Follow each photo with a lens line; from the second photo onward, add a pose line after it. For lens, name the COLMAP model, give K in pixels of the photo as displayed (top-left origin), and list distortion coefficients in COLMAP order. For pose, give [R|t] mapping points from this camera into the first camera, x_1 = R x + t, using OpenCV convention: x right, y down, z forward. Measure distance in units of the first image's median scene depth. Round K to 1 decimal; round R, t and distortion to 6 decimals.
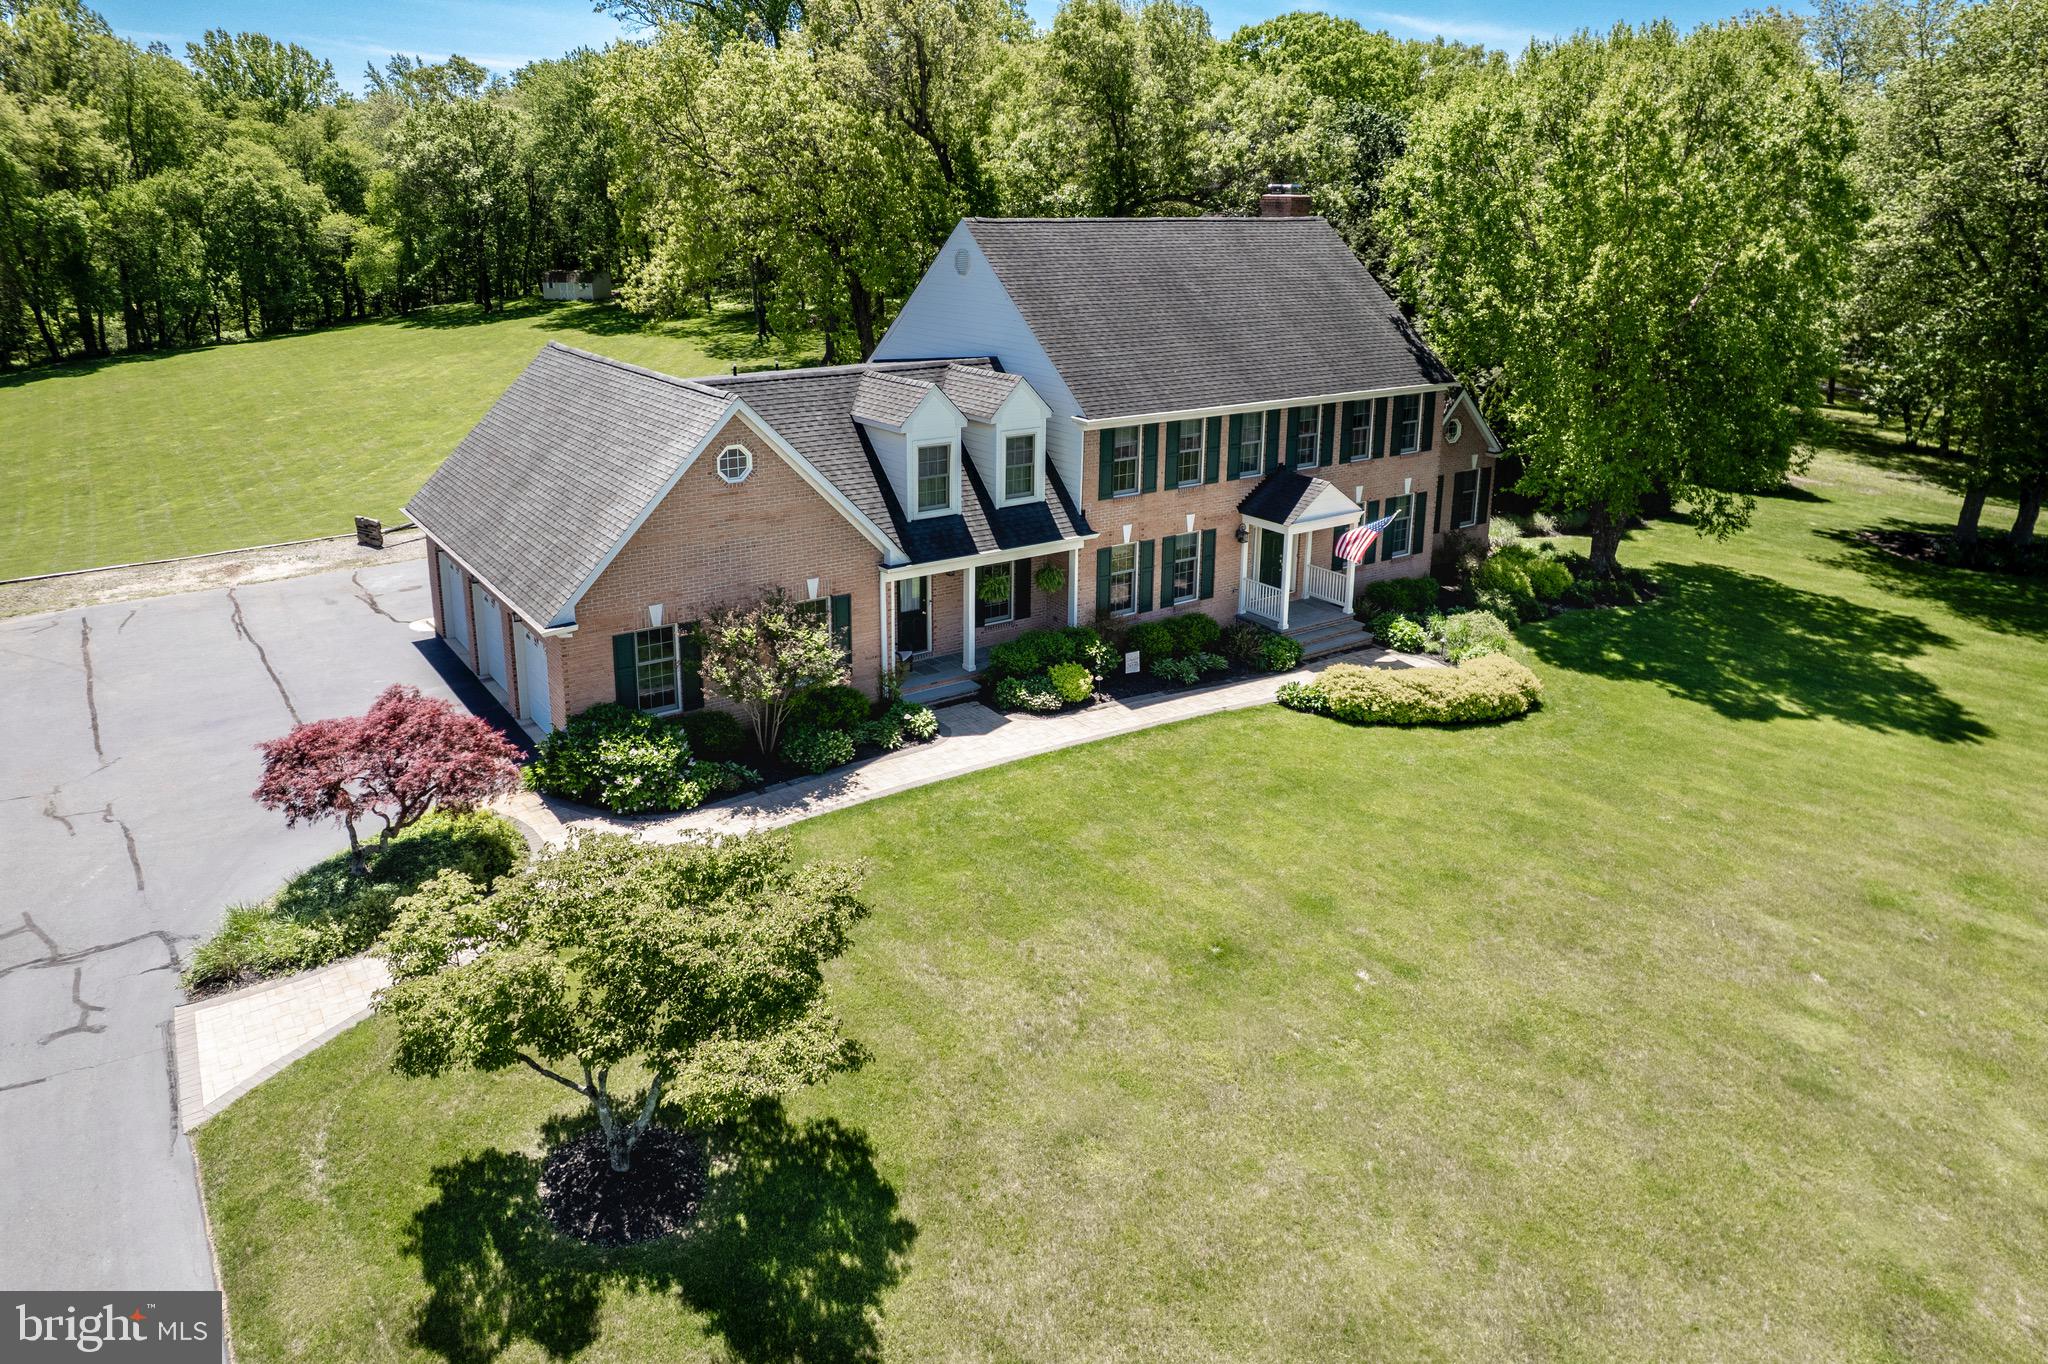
lens RADIAL K [[1362.9, 0, 971.9], [0, 1362.9, 520.9], [0, 0, 1]] dist [-0.037479, 0.004044]
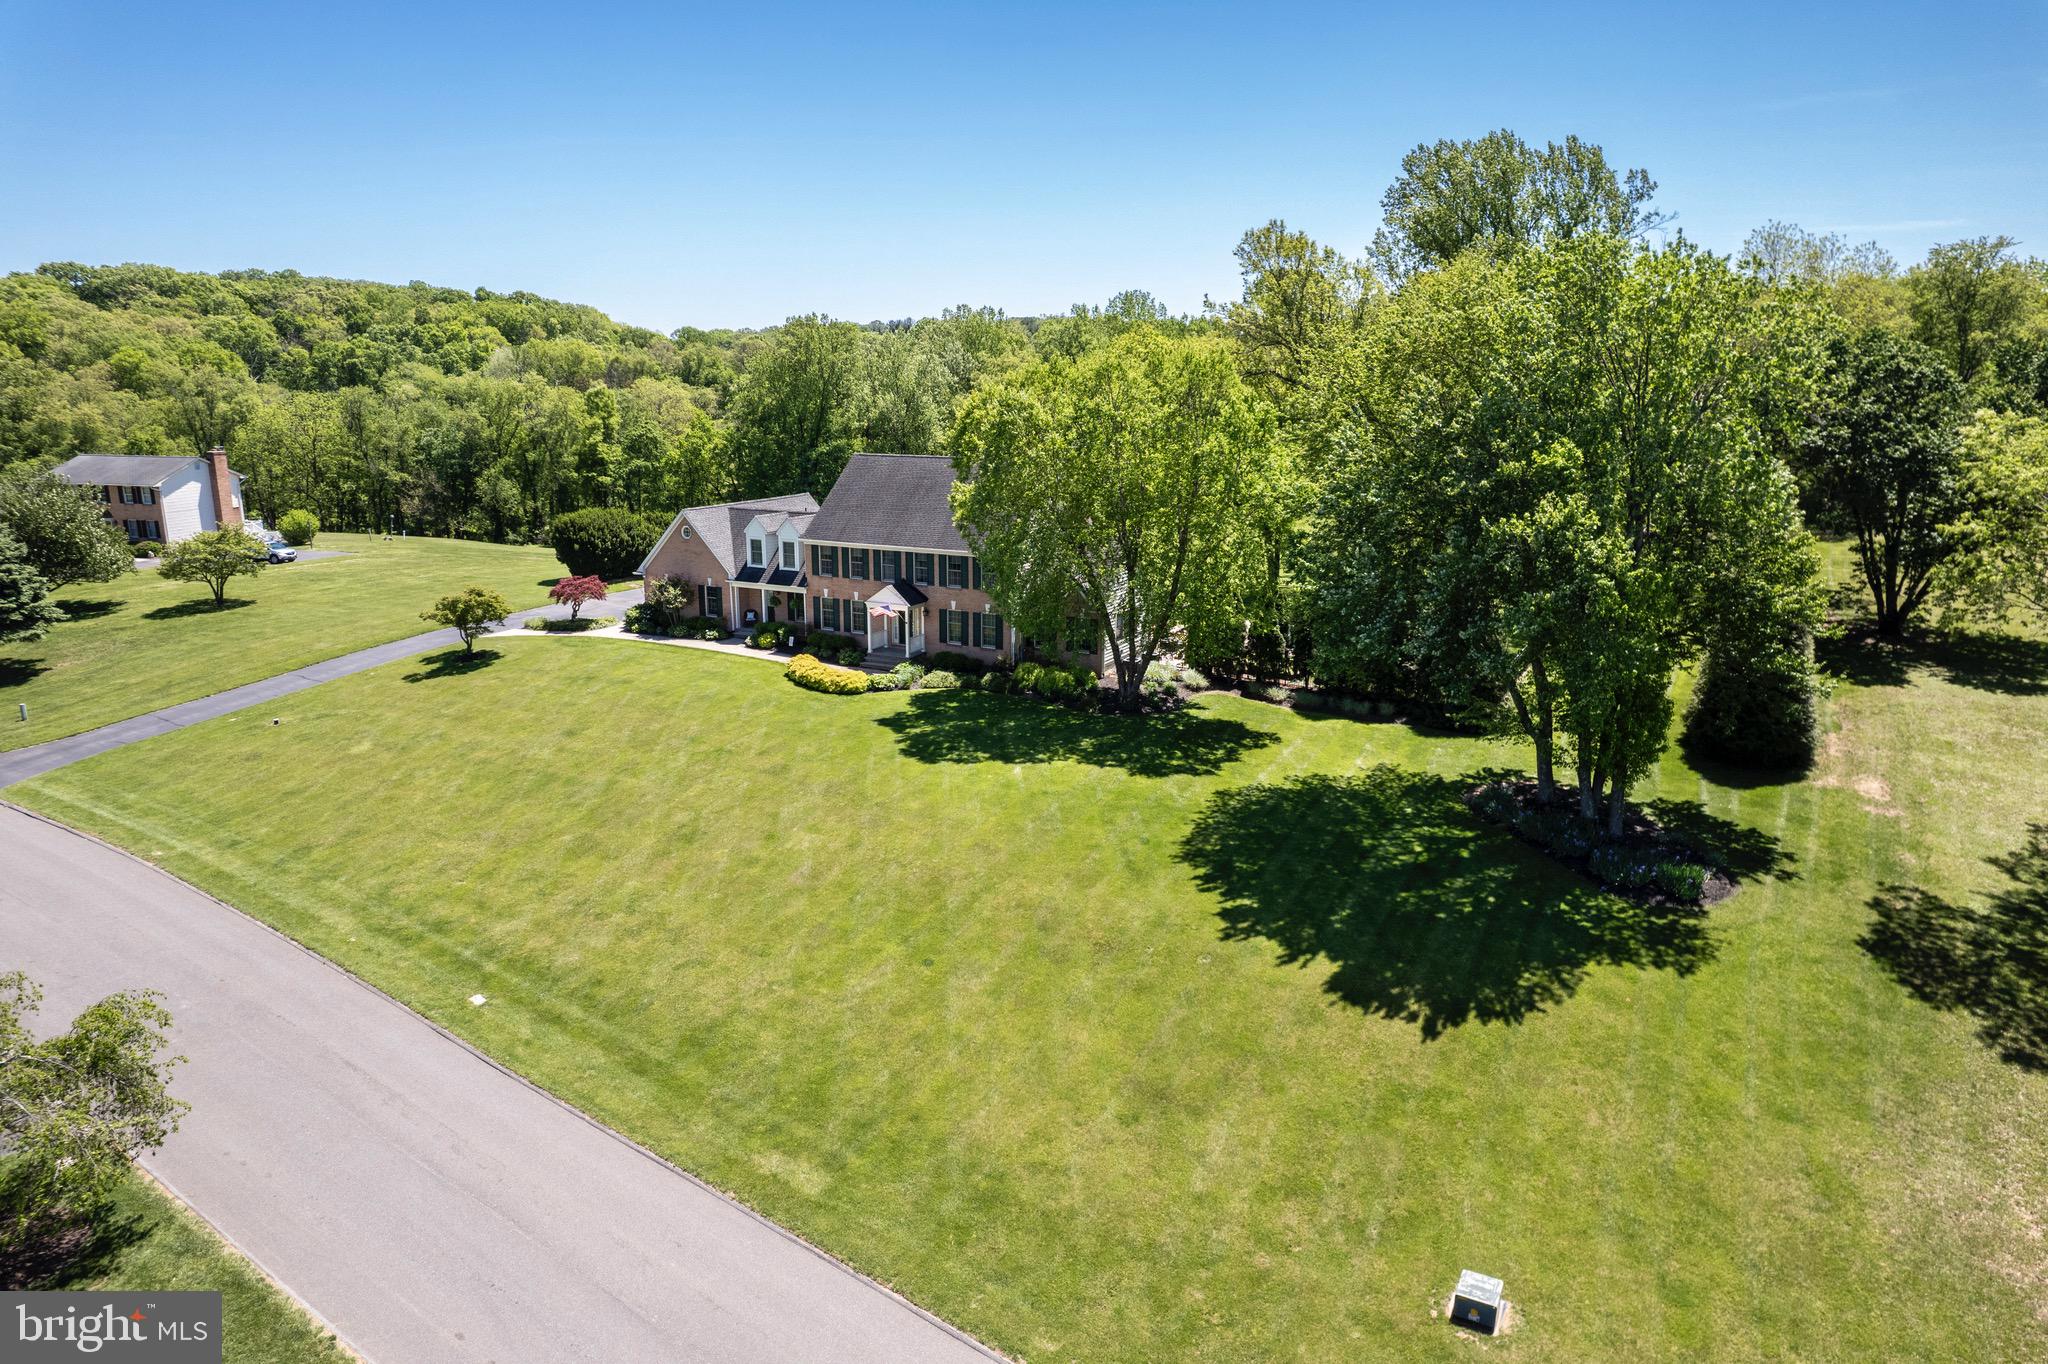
lens RADIAL K [[1311.8, 0, 1028.3], [0, 1311.8, 675.0], [0, 0, 1]] dist [-0.064457, 0.039478]
pose [[0.462808, 0.196568, -0.864390, 2.213292], [-0.204721, 0.972446, 0.111529, -0.172361], [0.862495, 0.125342, 0.490297, 0.227778]]
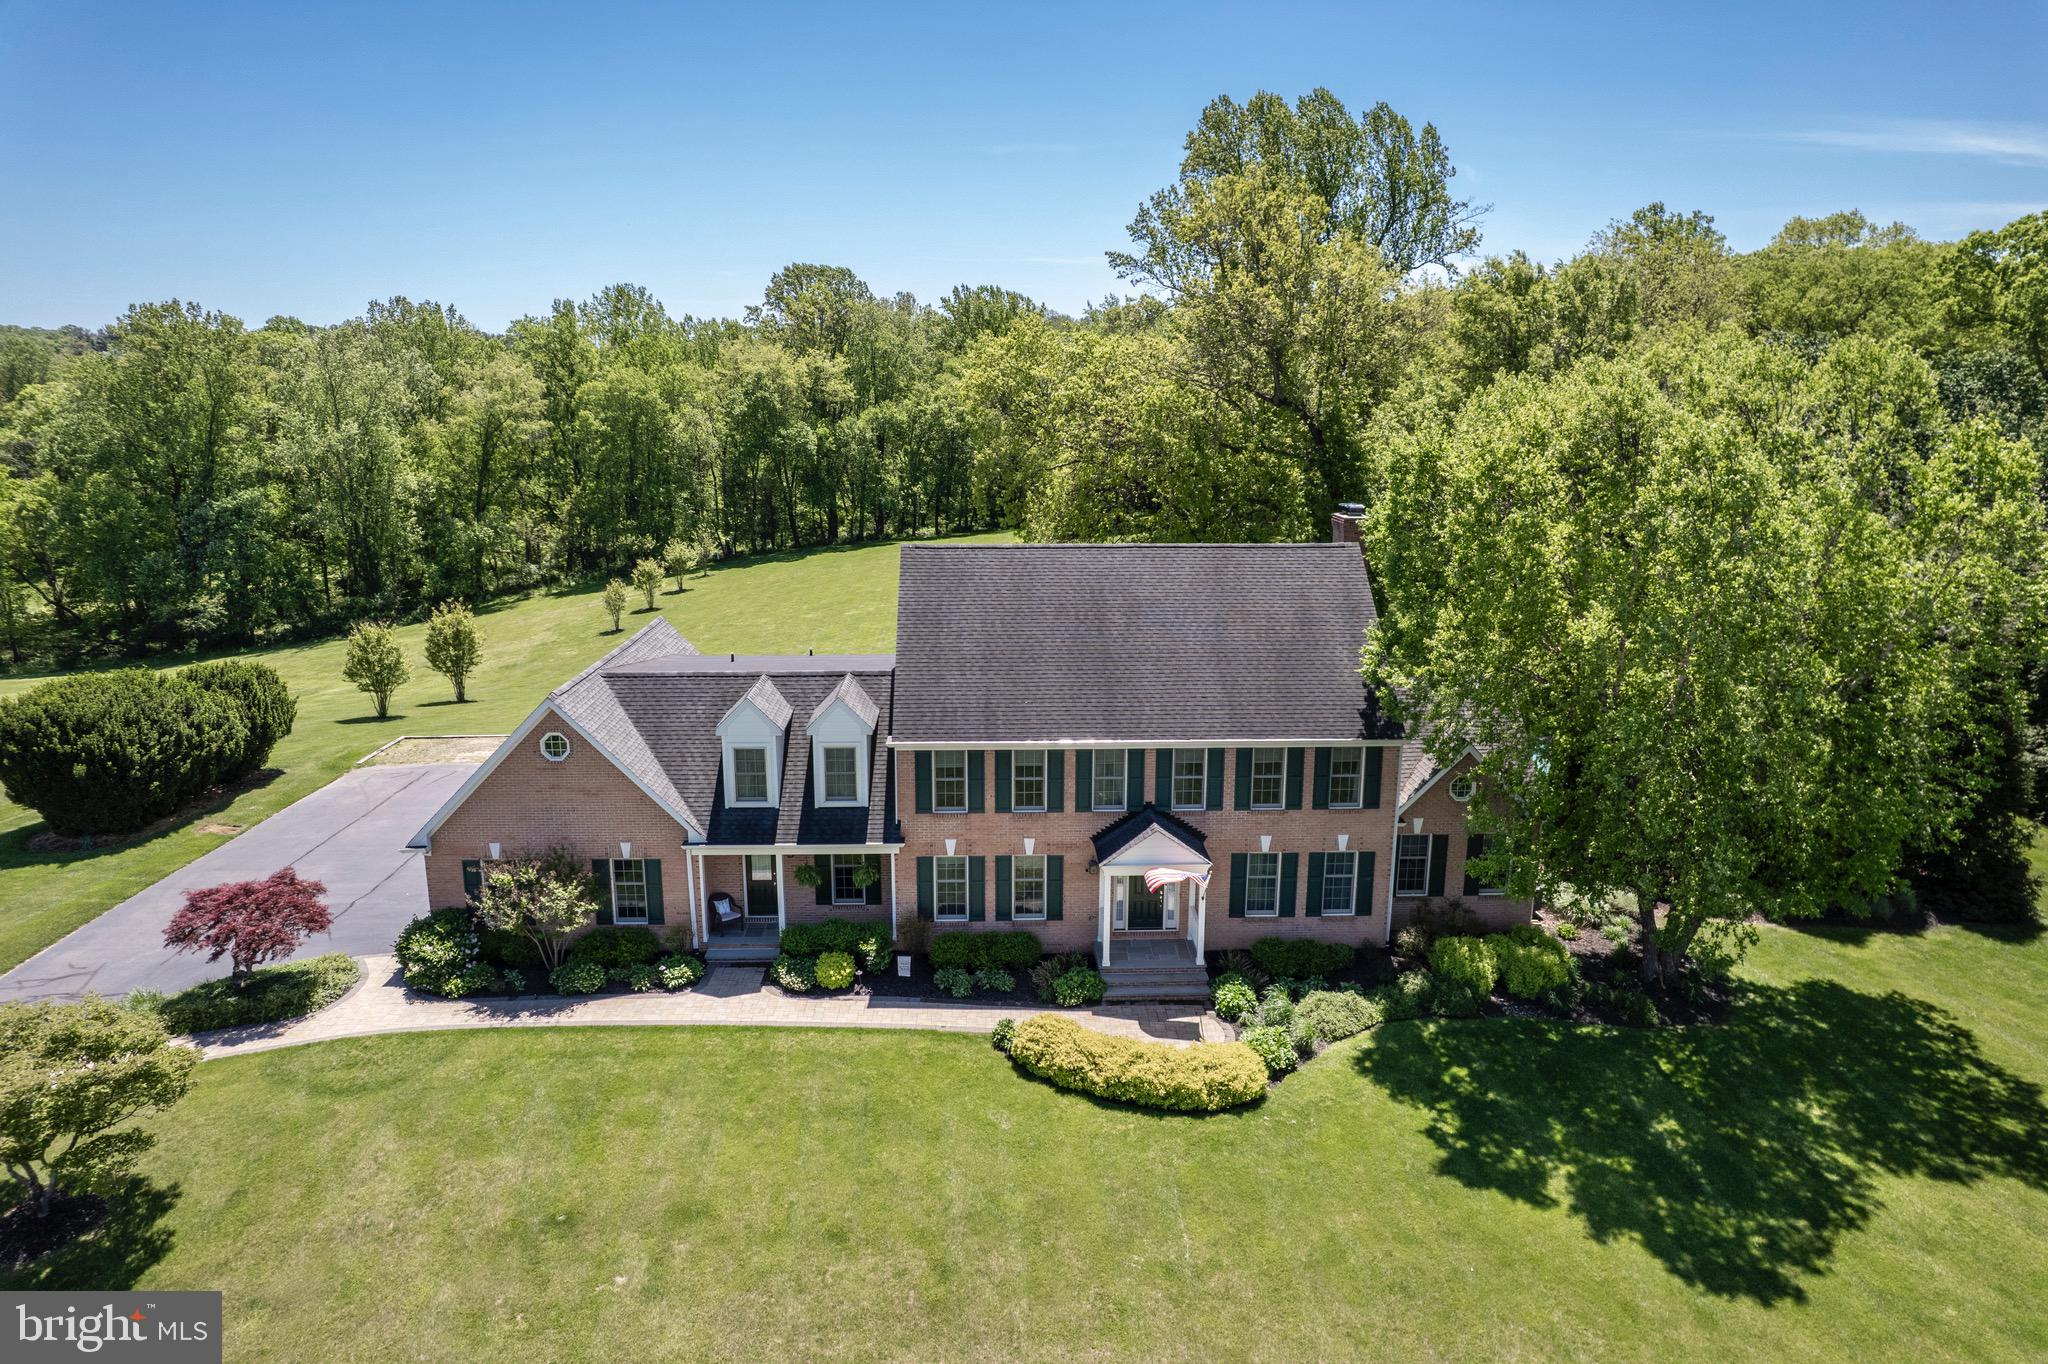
lens RADIAL K [[1311.8, 0, 1028.3], [0, 1311.8, 675.0], [0, 0, 1]] dist [-0.064457, 0.039478]
pose [[0.849627, 0.110971, -0.515576, 0.689861], [-0.121840, 0.992467, 0.012834, -0.147759], [0.513116, 0.051913, 0.856748, 0.129947]]
